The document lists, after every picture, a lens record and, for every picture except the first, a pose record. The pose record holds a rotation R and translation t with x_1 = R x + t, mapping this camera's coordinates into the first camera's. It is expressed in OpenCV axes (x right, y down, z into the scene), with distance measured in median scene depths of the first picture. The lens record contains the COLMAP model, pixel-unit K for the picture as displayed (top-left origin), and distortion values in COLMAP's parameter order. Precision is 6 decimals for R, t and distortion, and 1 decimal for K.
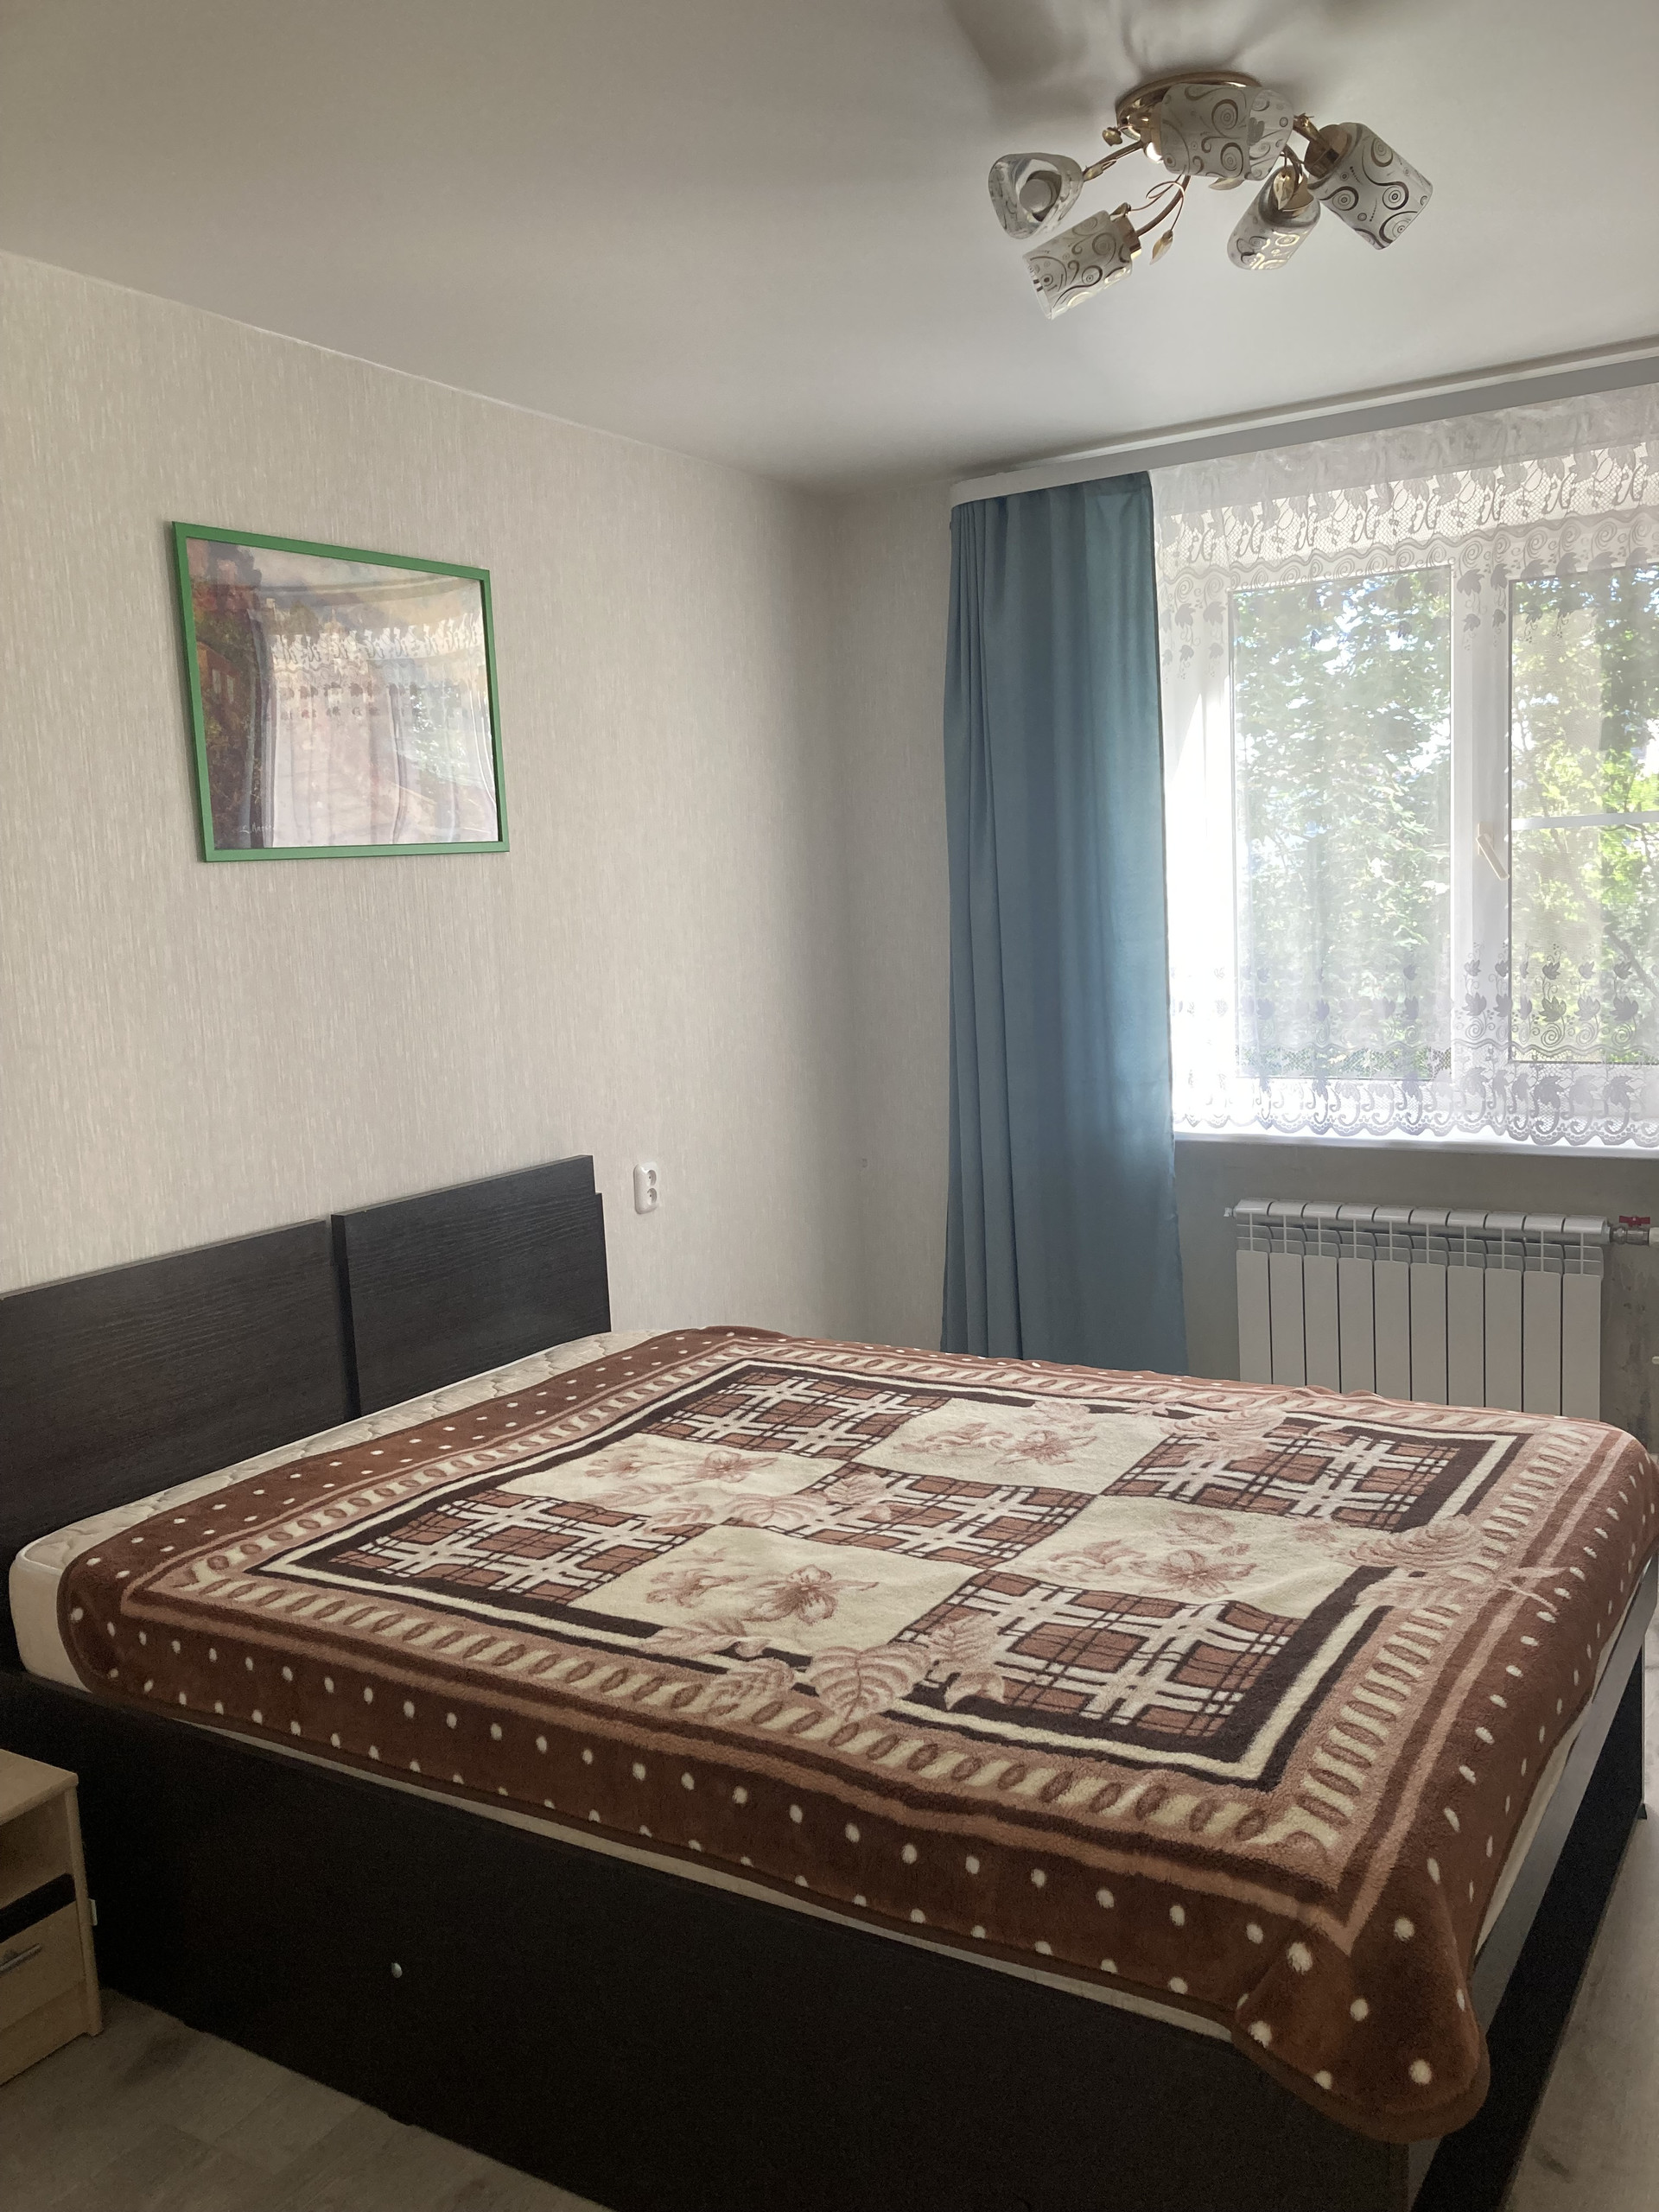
lens RADIAL K [[1871.4, 0, 840.2], [0, 1871.4, 1105.7], [0, 0, 1]] dist [0.013492, -0.000686]
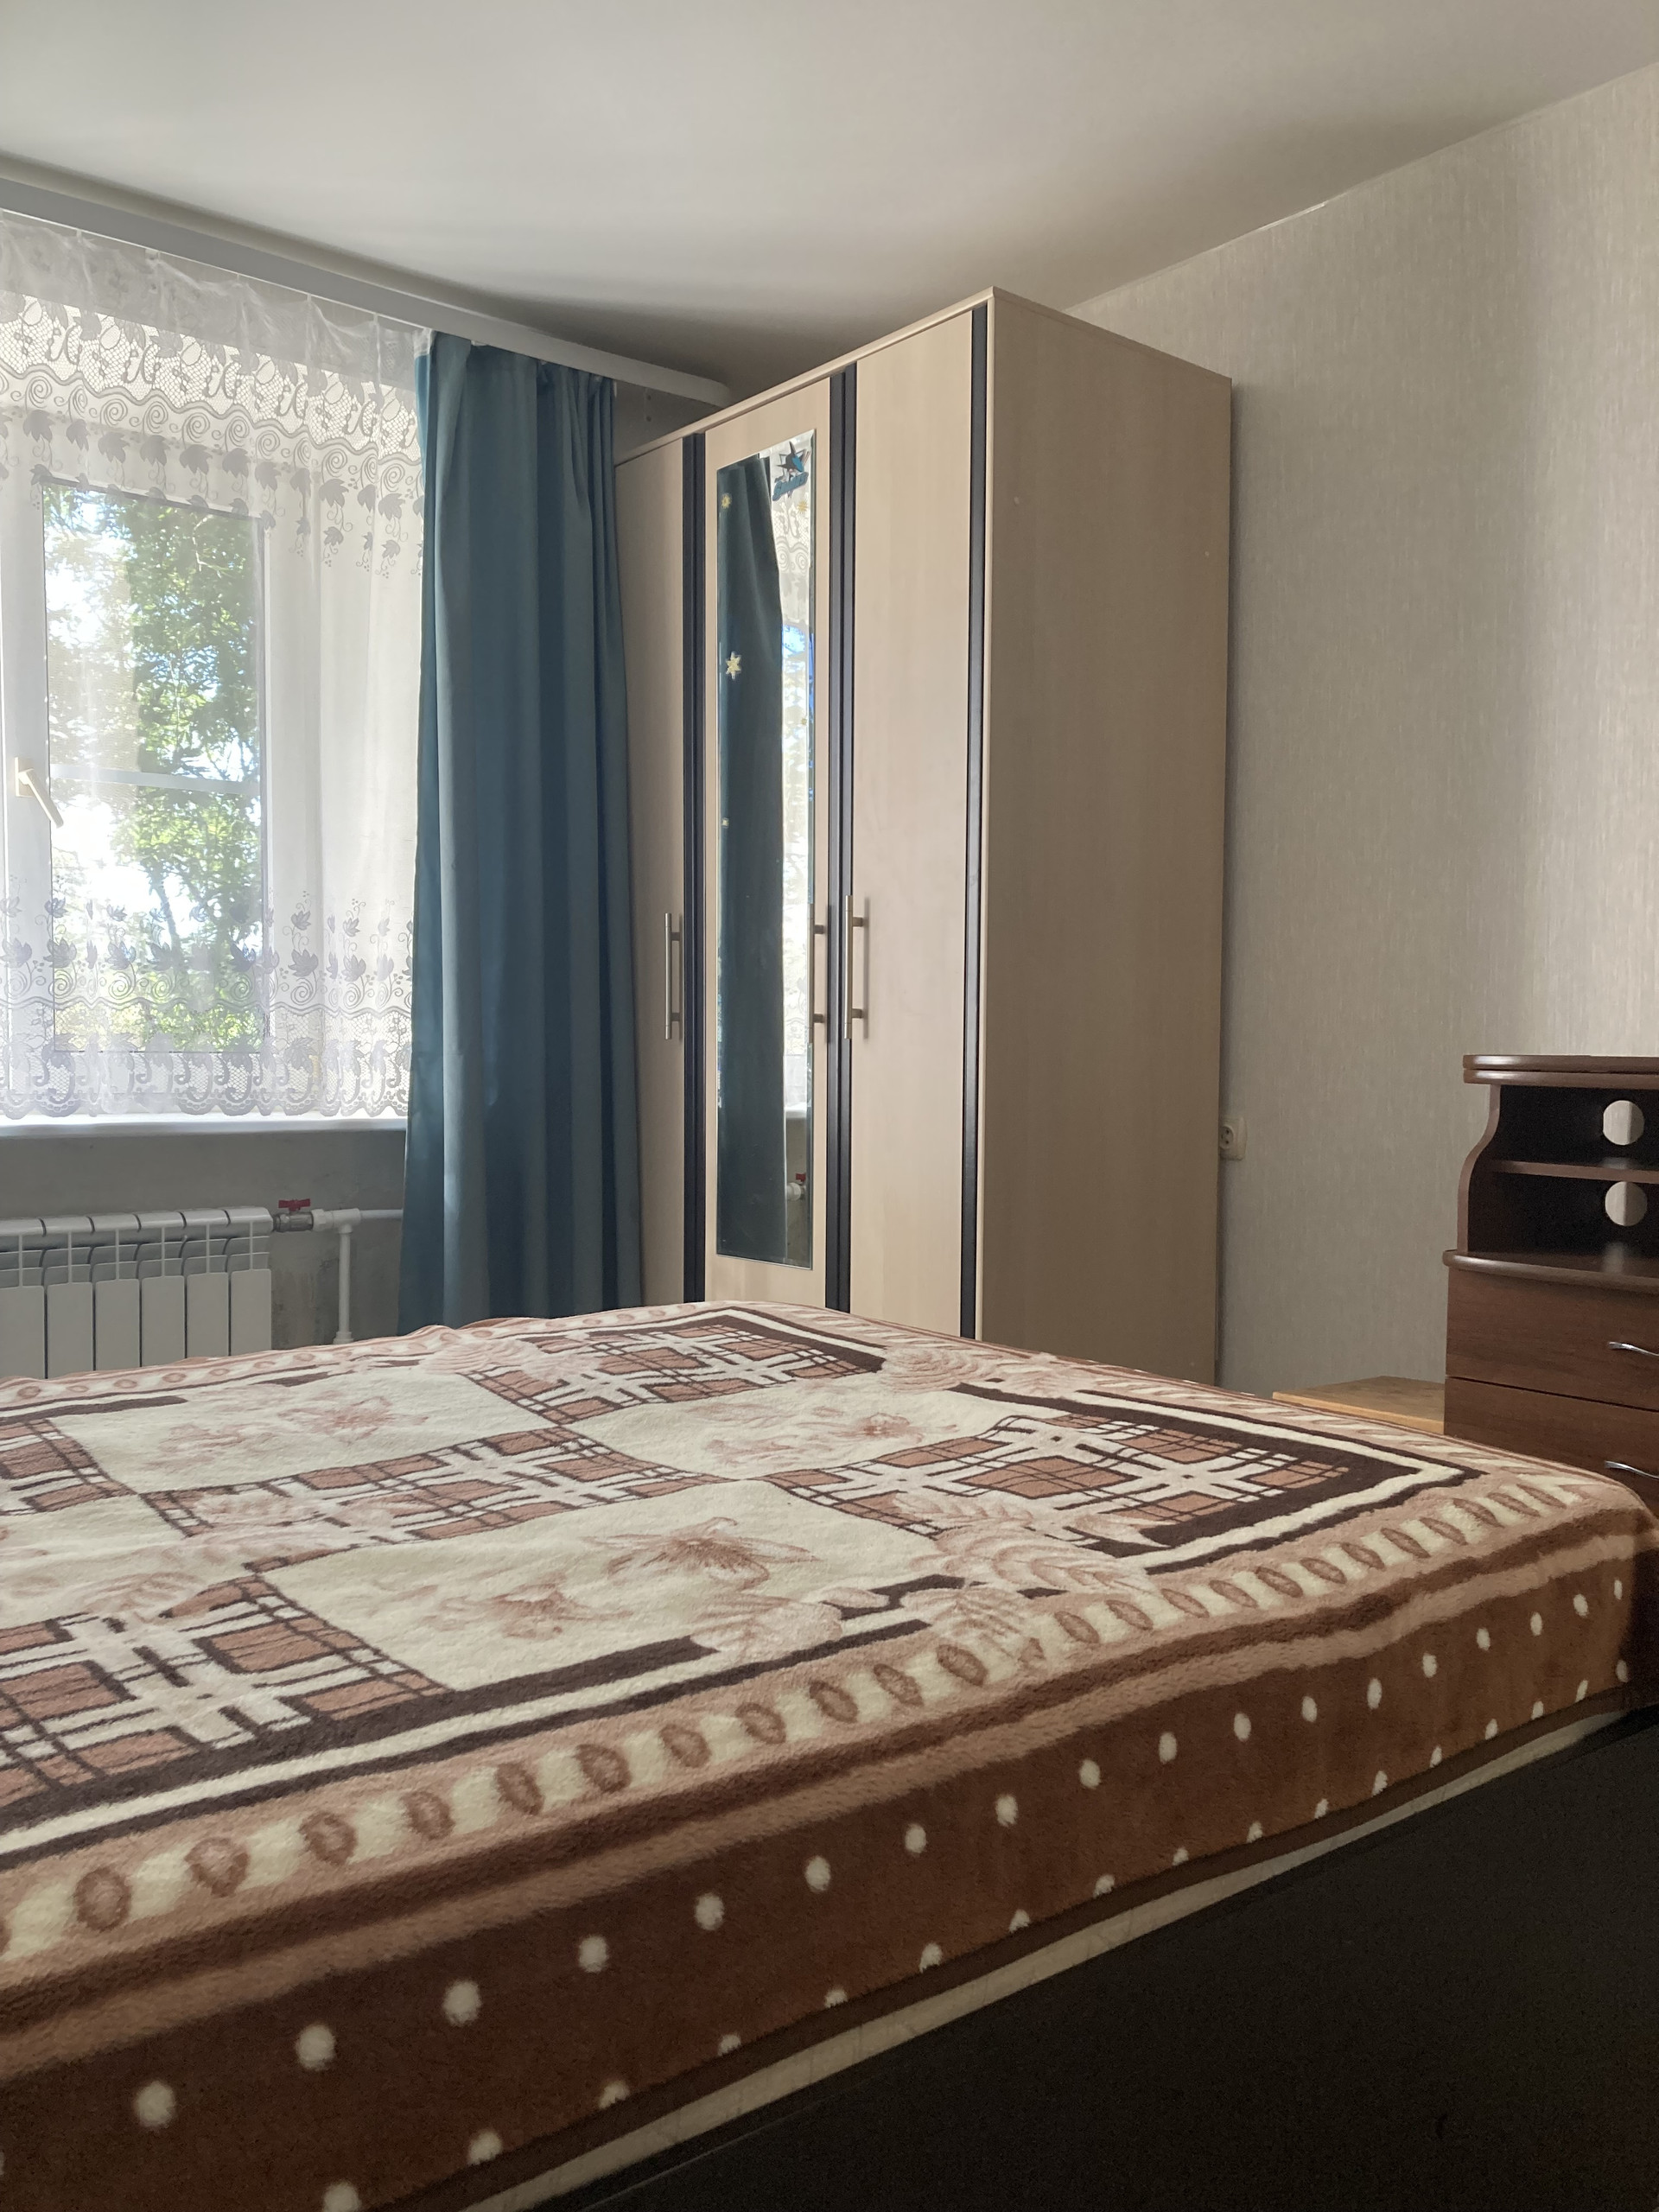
lens RADIAL K [[1871.4, 0, 837.1], [0, 1871.4, 1107.7], [0, 0, 1]] dist [0.013492, -0.000686]
pose [[0.336788, 0.021221, 0.941341, -0.547327], [0.110740, 0.991915, -0.061981, 0.162945], [-0.935046, 0.125119, 0.331715, 0.738796]]
